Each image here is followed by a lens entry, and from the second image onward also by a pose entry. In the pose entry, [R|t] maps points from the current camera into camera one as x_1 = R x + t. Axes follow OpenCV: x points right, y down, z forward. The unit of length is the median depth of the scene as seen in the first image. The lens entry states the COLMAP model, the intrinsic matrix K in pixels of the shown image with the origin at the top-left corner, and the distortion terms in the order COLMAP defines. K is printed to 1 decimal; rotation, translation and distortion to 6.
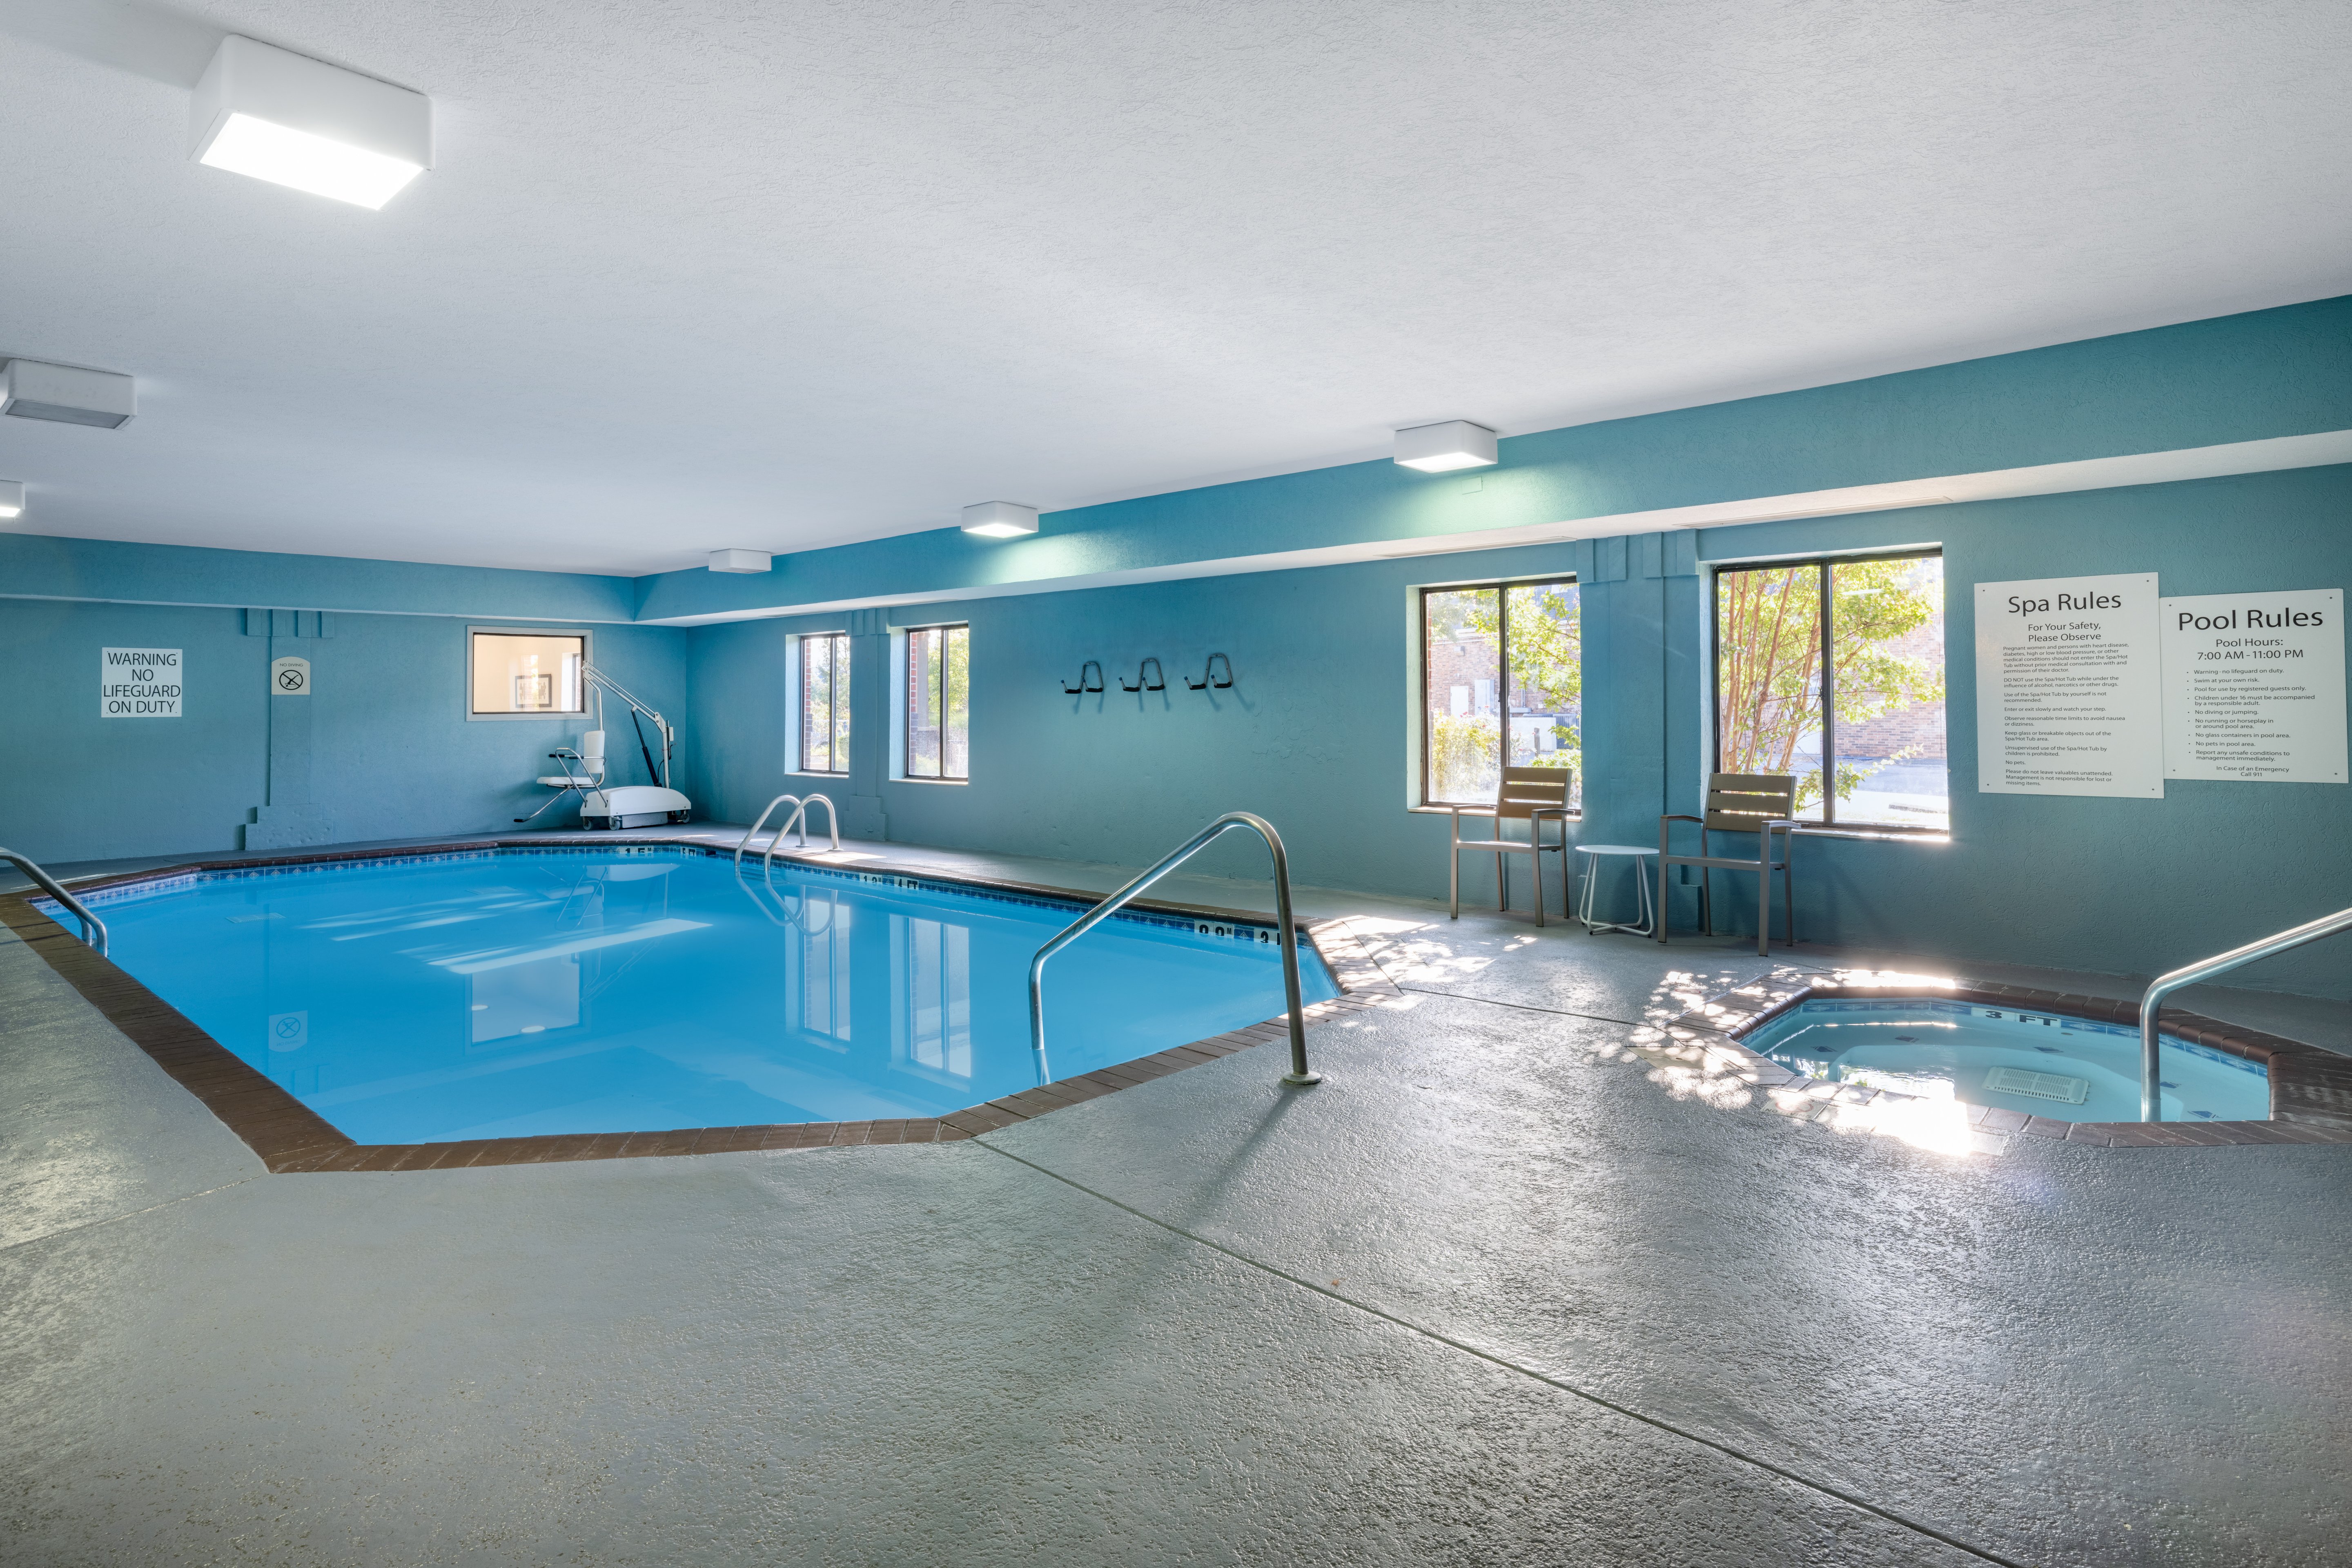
lens RADIAL K [[1321.4, 0, 1180.5], [0, 1321.4, 679.7], [0, 0, 1]] dist [0.005527, -0.002374]
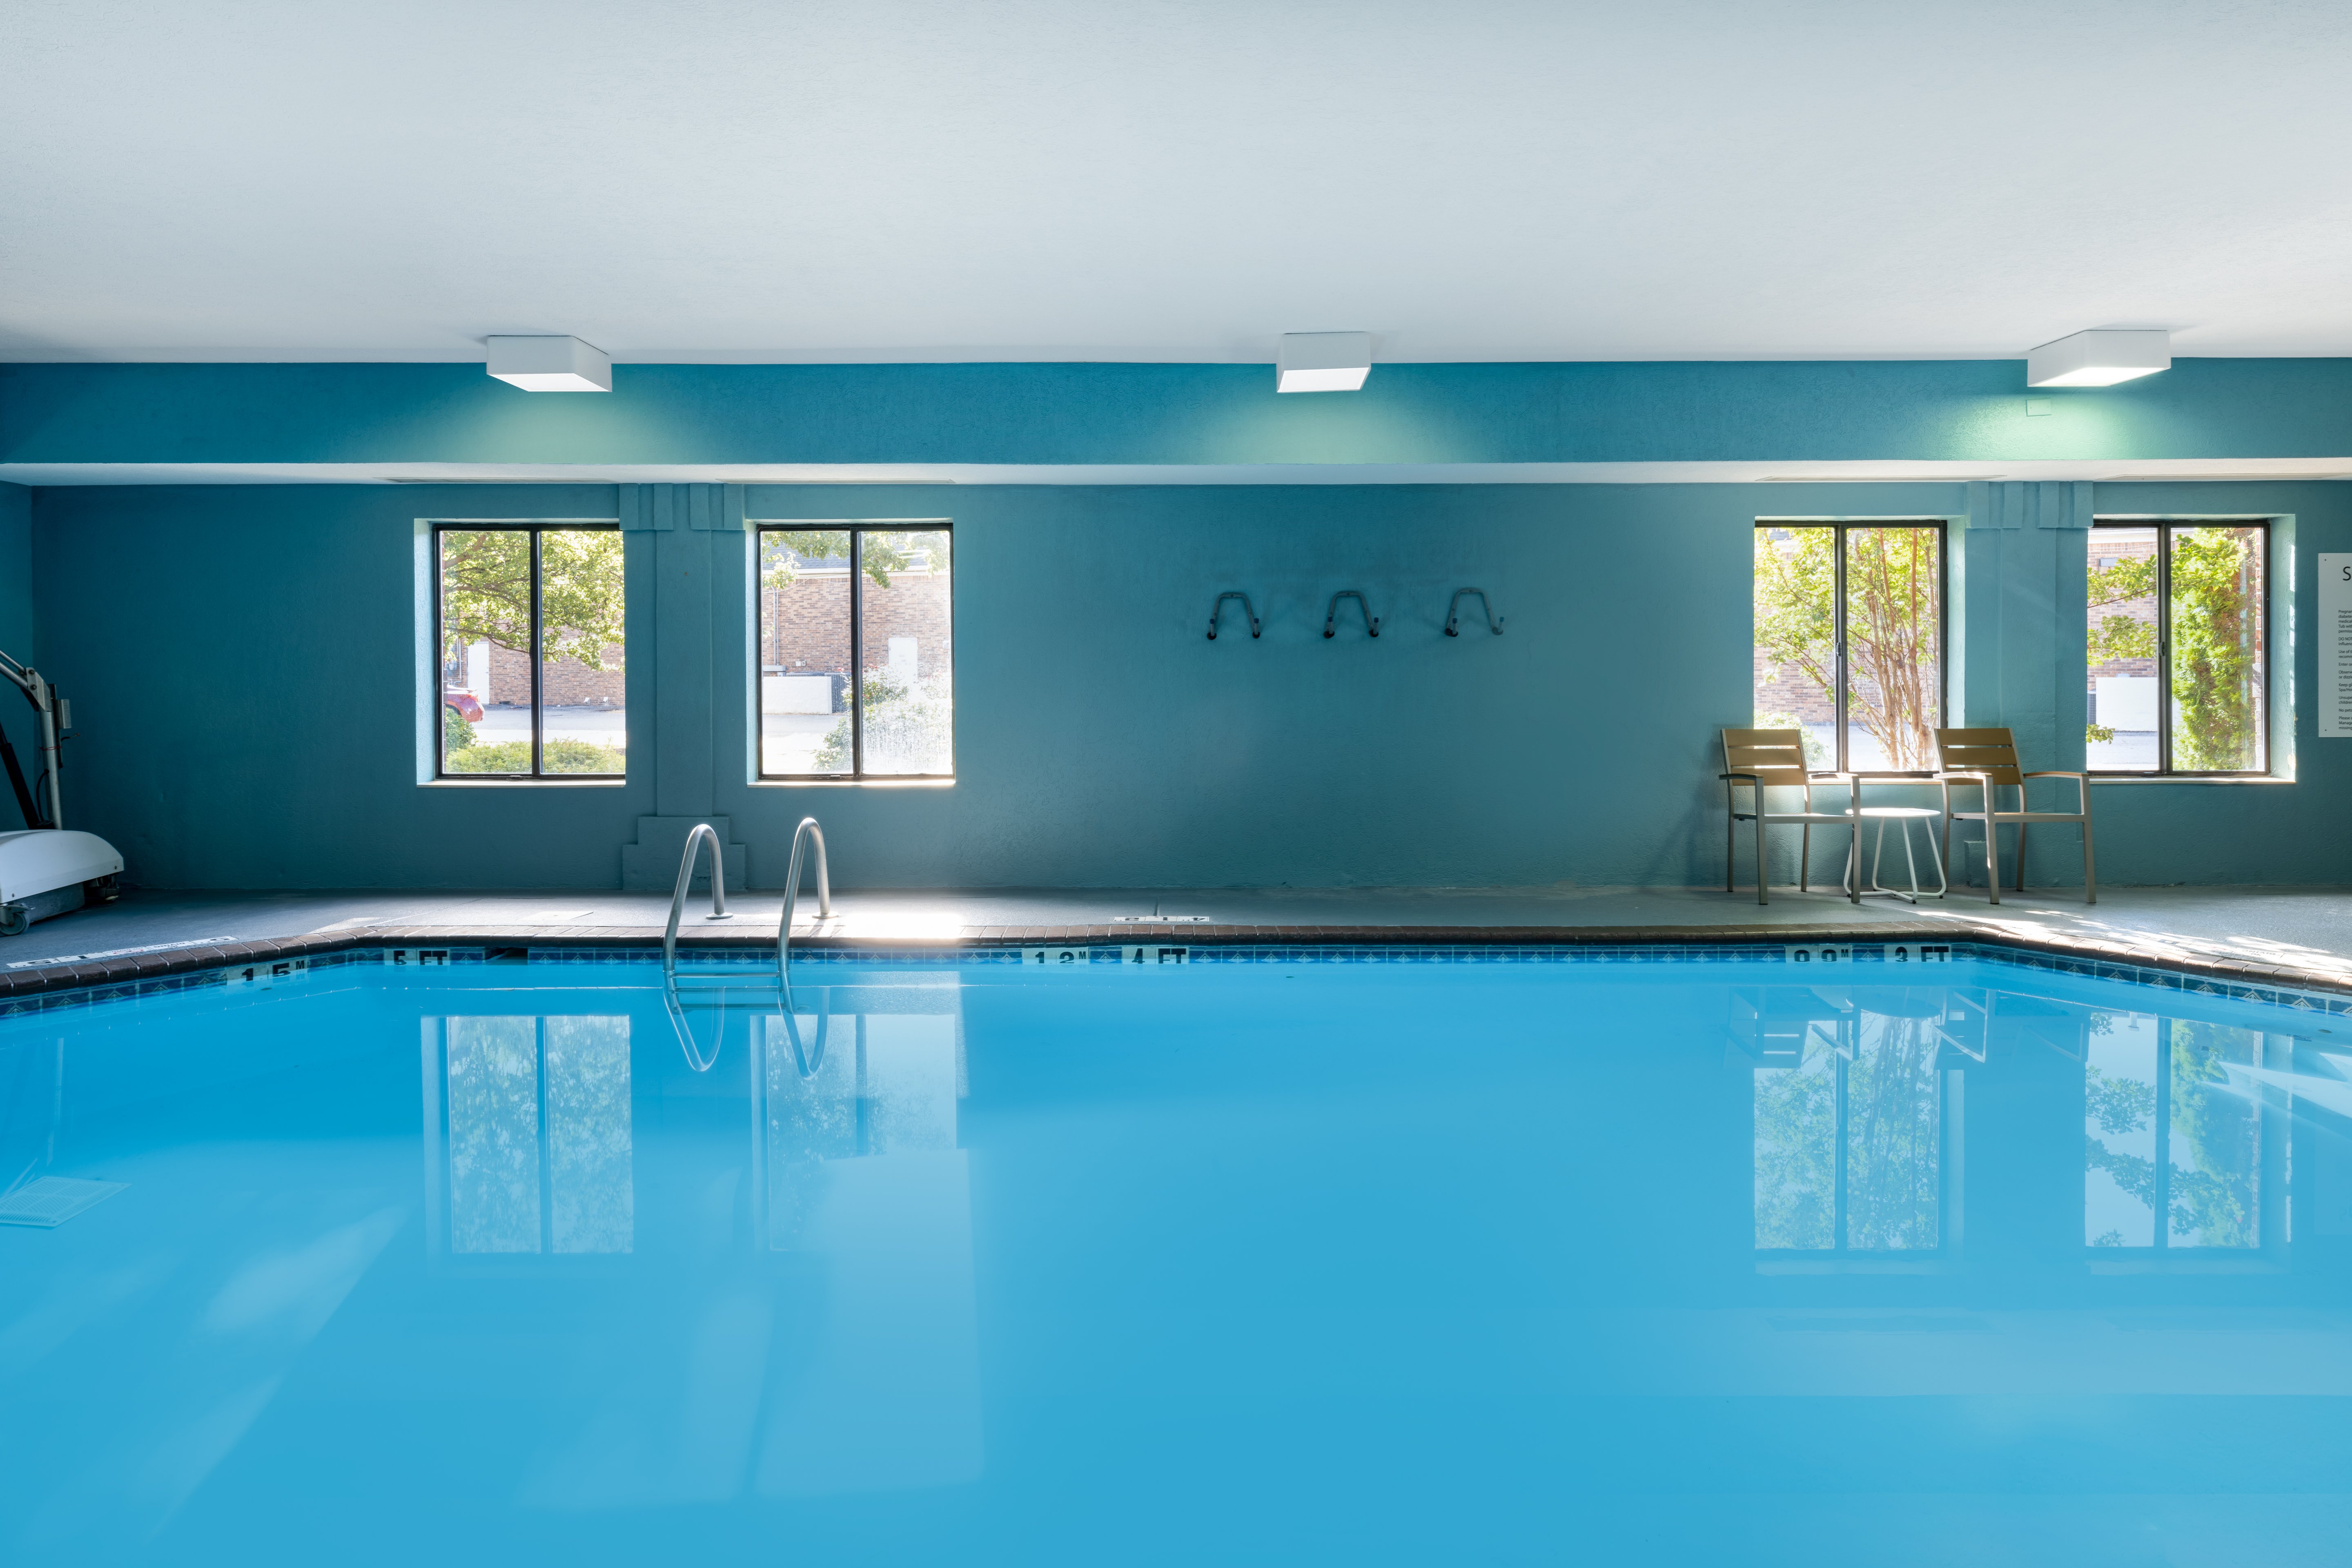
lens RADIAL K [[1321.4, 0, 1180.5], [0, 1321.4, 679.7], [0, 0, 1]] dist [0.005527, -0.002374]
pose [[0.724638, -0.005594, 0.689107, -0.422589], [-0.016261, 0.999550, 0.025213, 0.011080], [-0.688938, -0.029476, 0.724221, 0.395888]]
